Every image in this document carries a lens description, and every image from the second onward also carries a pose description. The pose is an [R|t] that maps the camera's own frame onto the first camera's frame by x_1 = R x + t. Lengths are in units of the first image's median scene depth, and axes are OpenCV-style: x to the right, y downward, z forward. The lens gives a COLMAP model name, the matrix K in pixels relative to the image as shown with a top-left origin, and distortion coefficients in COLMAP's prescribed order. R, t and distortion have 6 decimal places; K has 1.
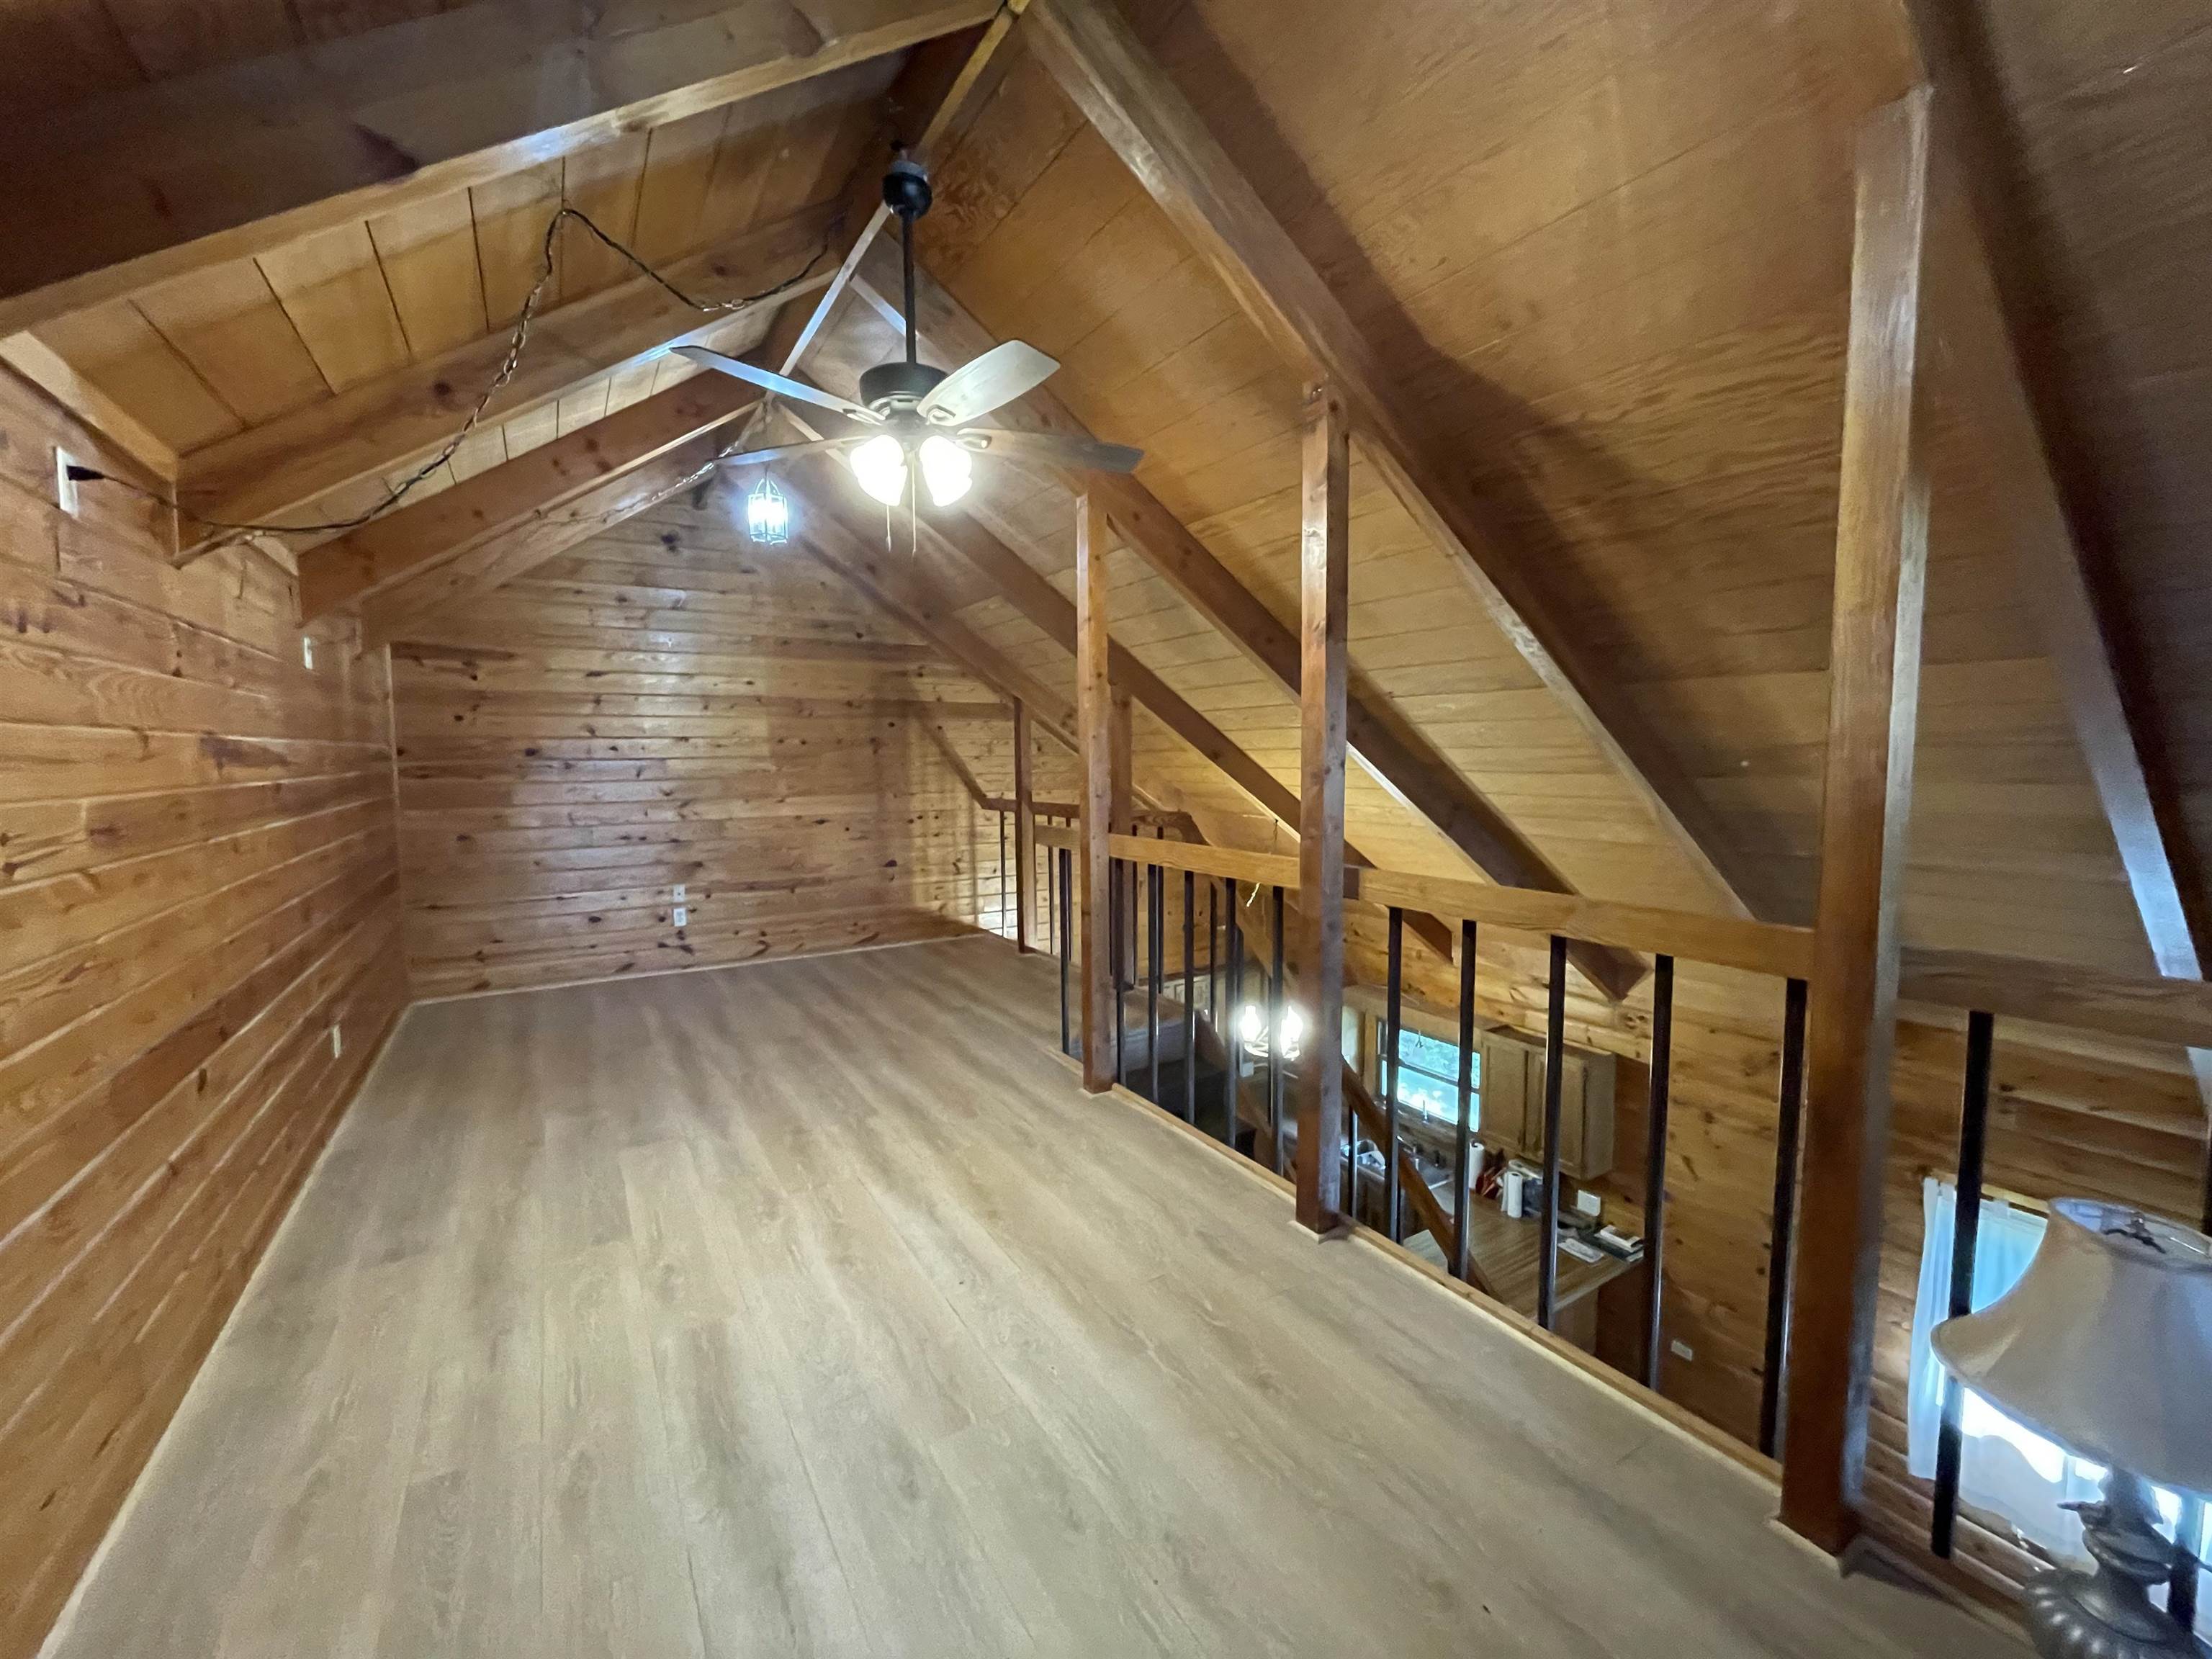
lens RADIAL K [[897.4, 0, 1095.7], [0, 897.4, 840.4], [0, 0, 1]] dist [-0.002118, 0.000171]
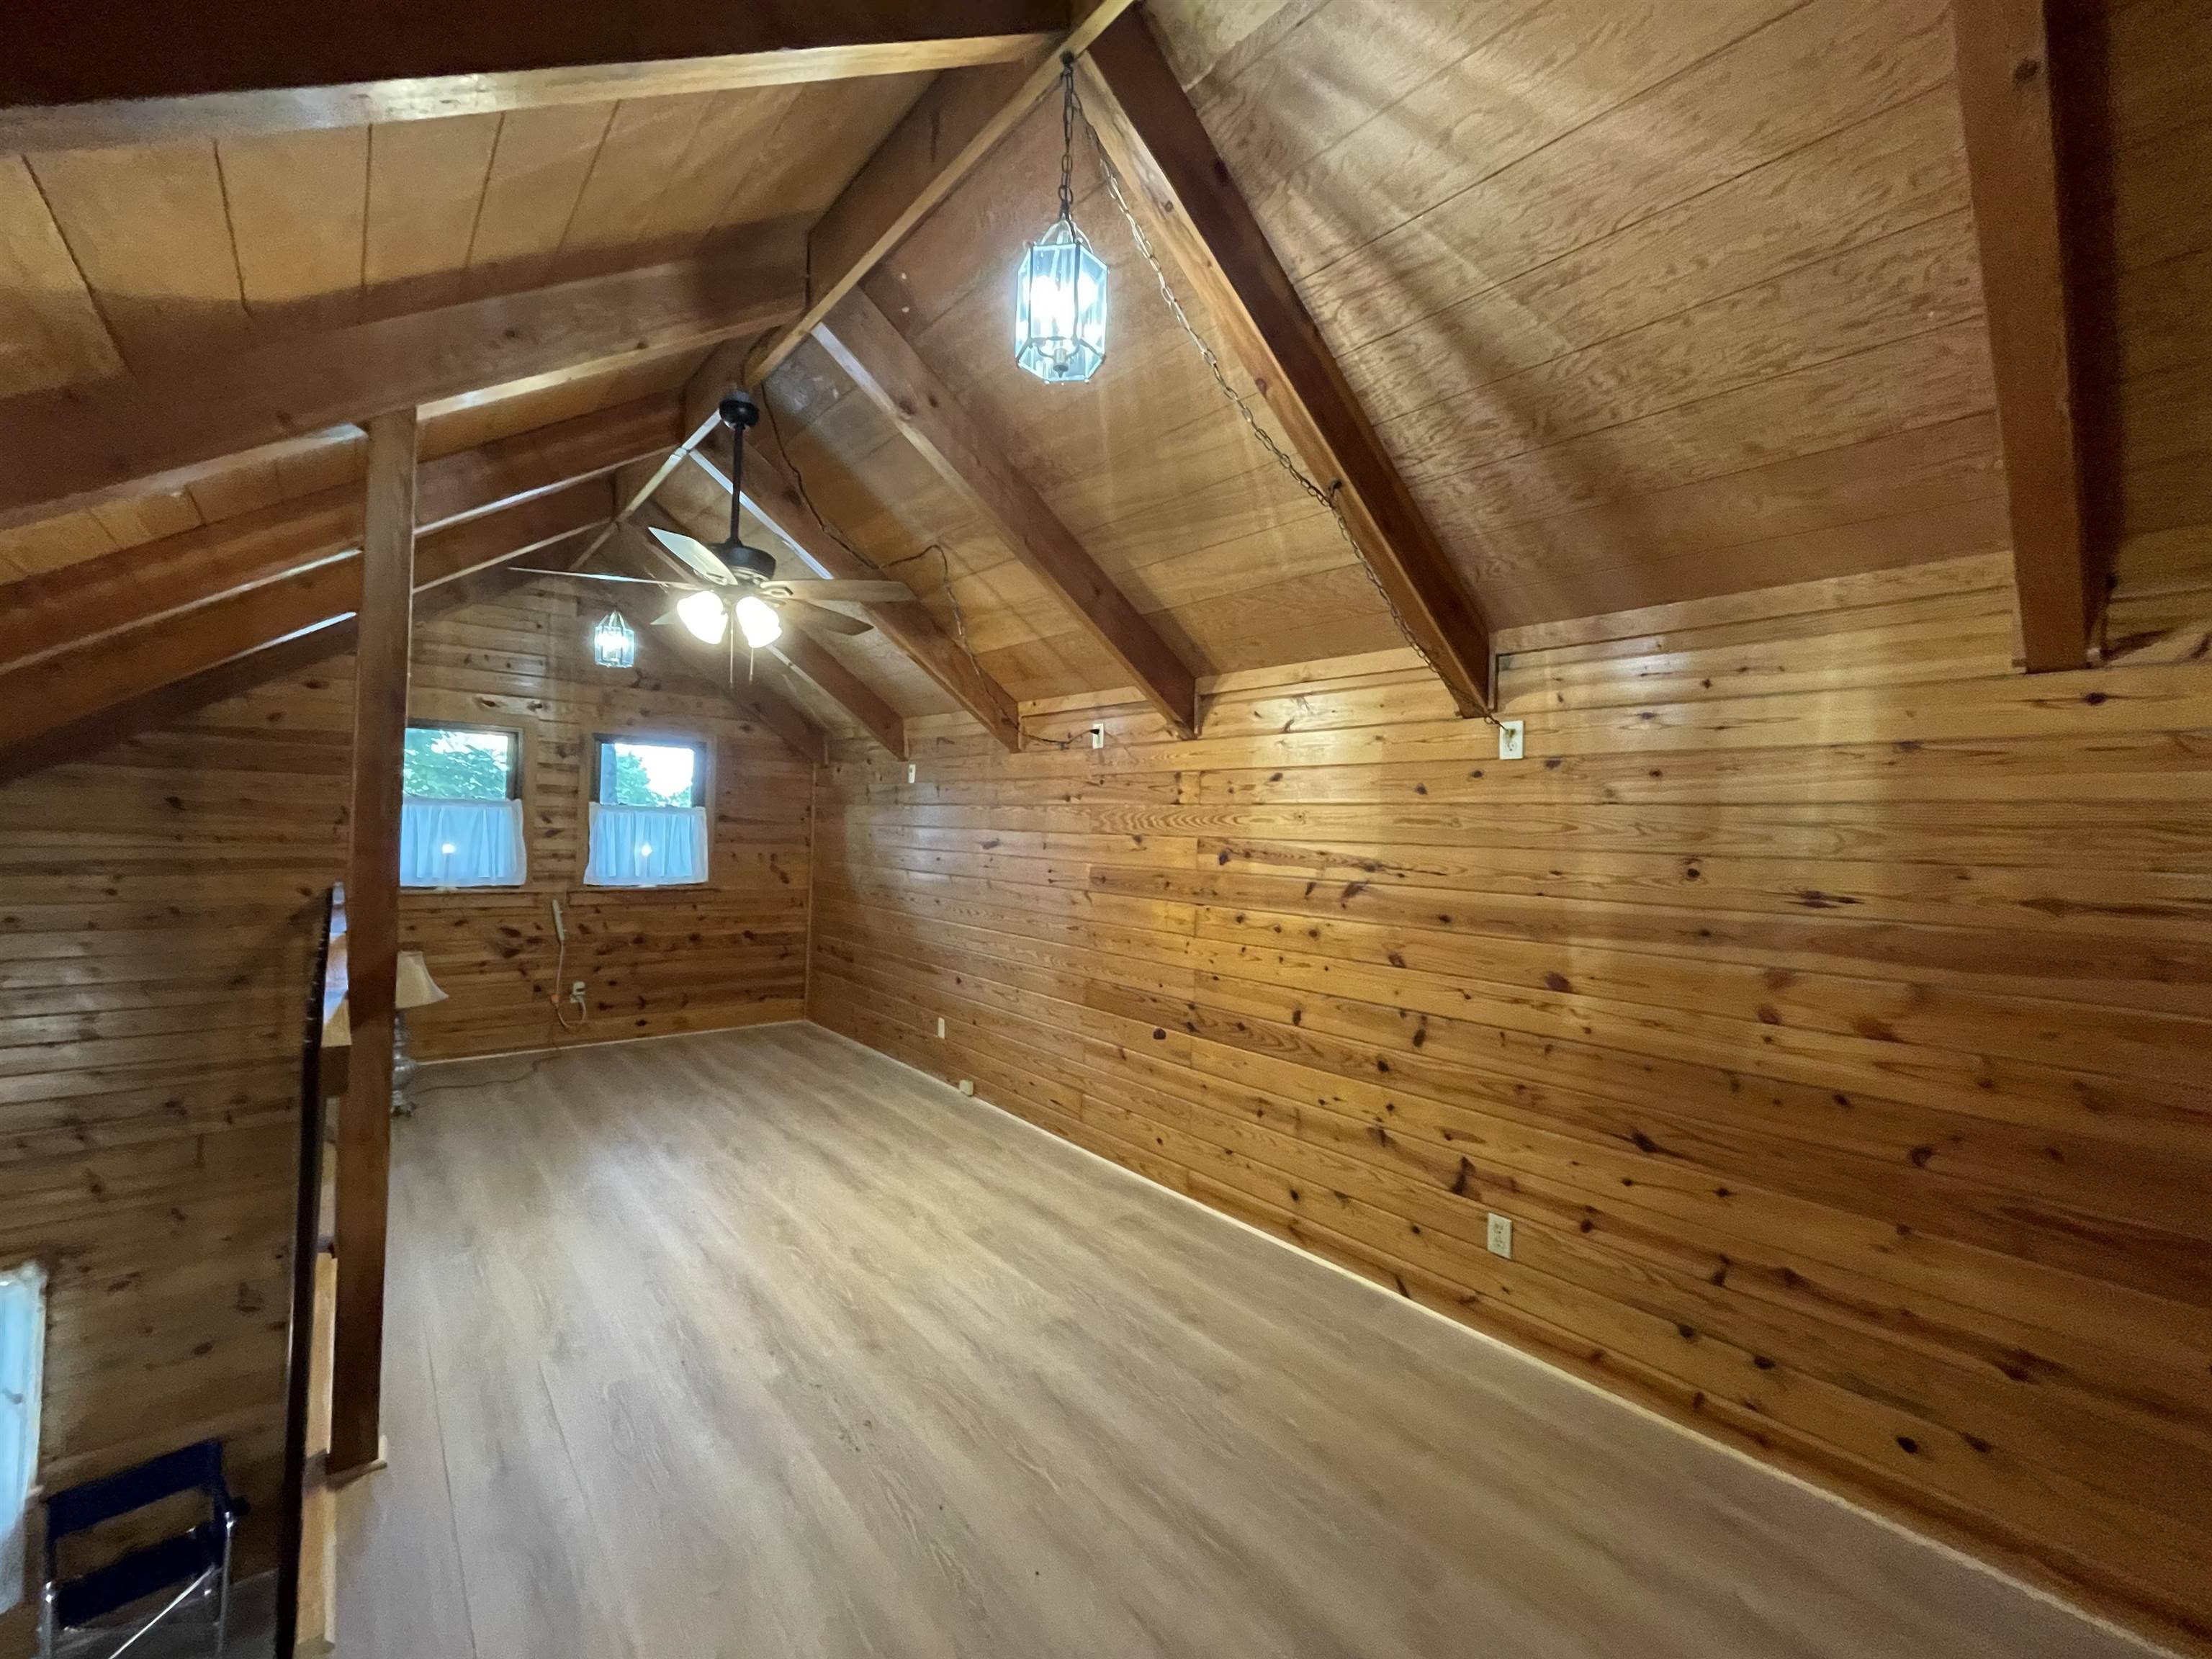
lens RADIAL K [[897.4, 0, 1096.8], [0, 897.4, 826.6], [0, 0, 1]] dist [-0.002118, 0.000171]
pose [[-0.988398, -0.020543, -0.150488, -0.500206], [-0.035095, 0.994888, 0.094688, -0.244920], [0.147774, 0.098871, -0.984067, 2.194399]]
